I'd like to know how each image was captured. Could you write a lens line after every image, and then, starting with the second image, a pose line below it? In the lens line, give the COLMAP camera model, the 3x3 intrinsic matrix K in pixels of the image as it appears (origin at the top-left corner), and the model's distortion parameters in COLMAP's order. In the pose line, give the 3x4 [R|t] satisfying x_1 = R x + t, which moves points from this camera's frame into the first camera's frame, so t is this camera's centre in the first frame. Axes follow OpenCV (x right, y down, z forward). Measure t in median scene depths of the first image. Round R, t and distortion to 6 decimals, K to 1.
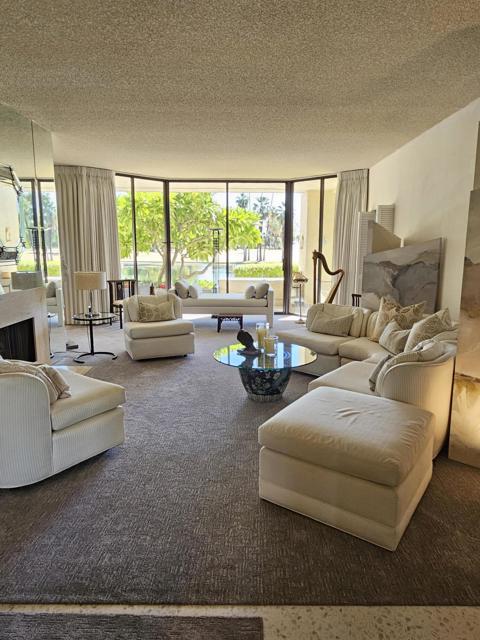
lens RADIAL K [[389.8, 0, 241.2], [0, 389.8, 320.0], [0, 0, 1]] dist [0.036812, -0.006456]
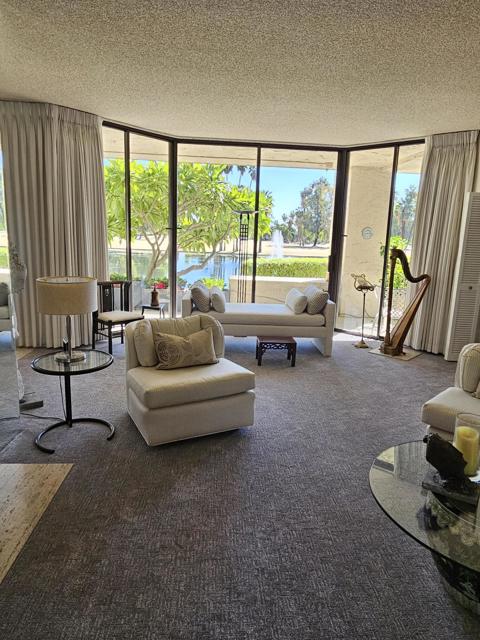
lens RADIAL K [[389.8, 0, 239.5], [0, 389.8, 317.5], [0, 0, 1]] dist [0.036812, -0.006456]
pose [[0.997457, 0.017670, 0.069040, -0.130675], [-0.019088, 0.999619, 0.019934, -0.059318], [-0.068661, -0.021201, 0.997415, 0.313100]]
